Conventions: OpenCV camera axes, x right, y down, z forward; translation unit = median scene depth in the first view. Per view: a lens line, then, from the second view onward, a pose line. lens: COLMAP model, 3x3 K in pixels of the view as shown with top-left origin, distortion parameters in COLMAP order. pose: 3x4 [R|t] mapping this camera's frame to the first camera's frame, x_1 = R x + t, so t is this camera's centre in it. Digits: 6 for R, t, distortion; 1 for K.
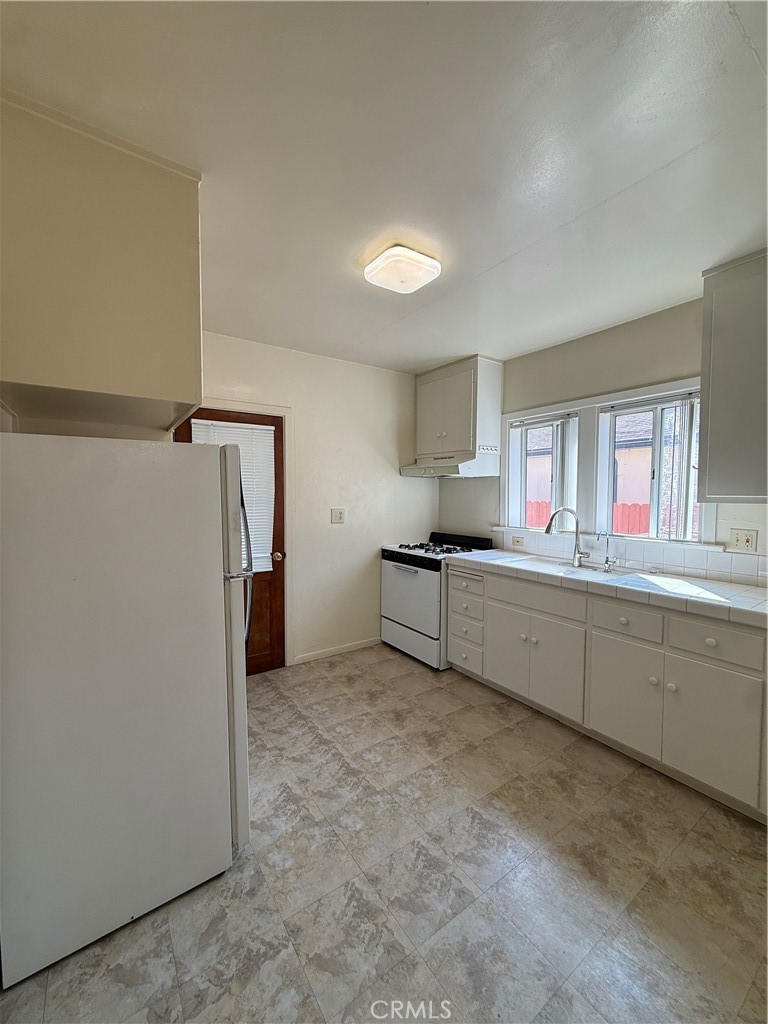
lens RADIAL K [[406.2, 0, 383.6], [0, 406.2, 509.0], [0, 0, 1]] dist [-0.000747, 0.000258]
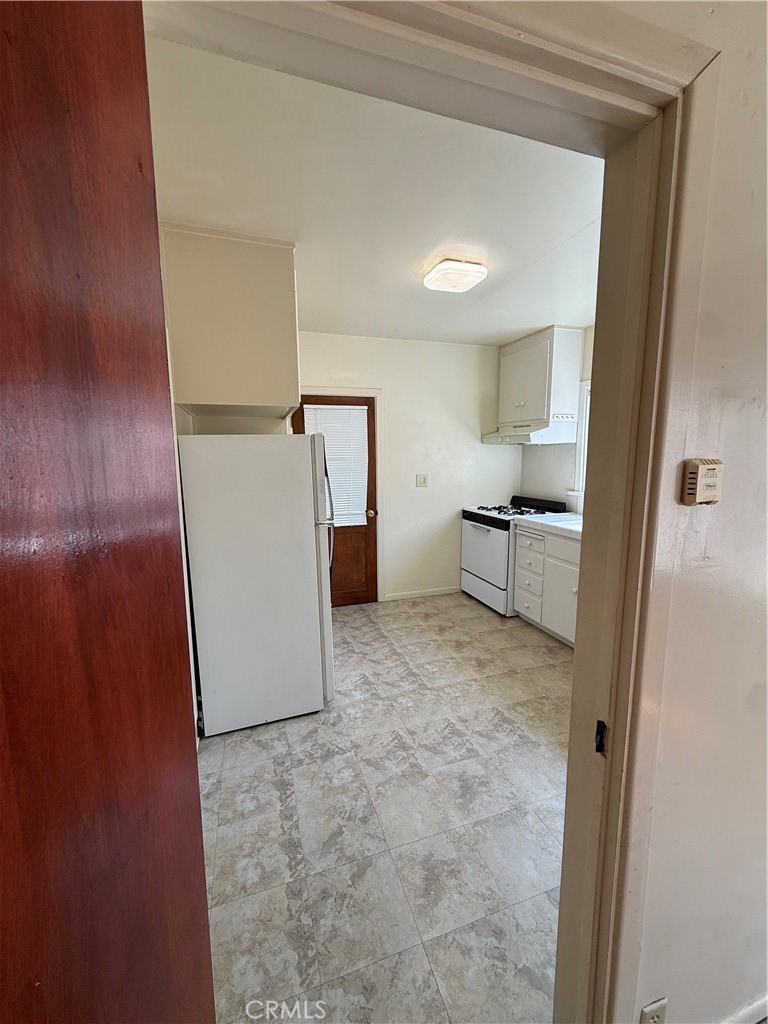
lens RADIAL K [[406.2, 0, 383.2], [0, 406.2, 507.6], [0, 0, 1]] dist [-0.000747, 0.000258]
pose [[0.958527, 0.023961, -0.283993, 0.148024], [0.001828, 0.995922, 0.090197, -0.013703], [0.284996, -0.086976, 0.954575, -0.192316]]
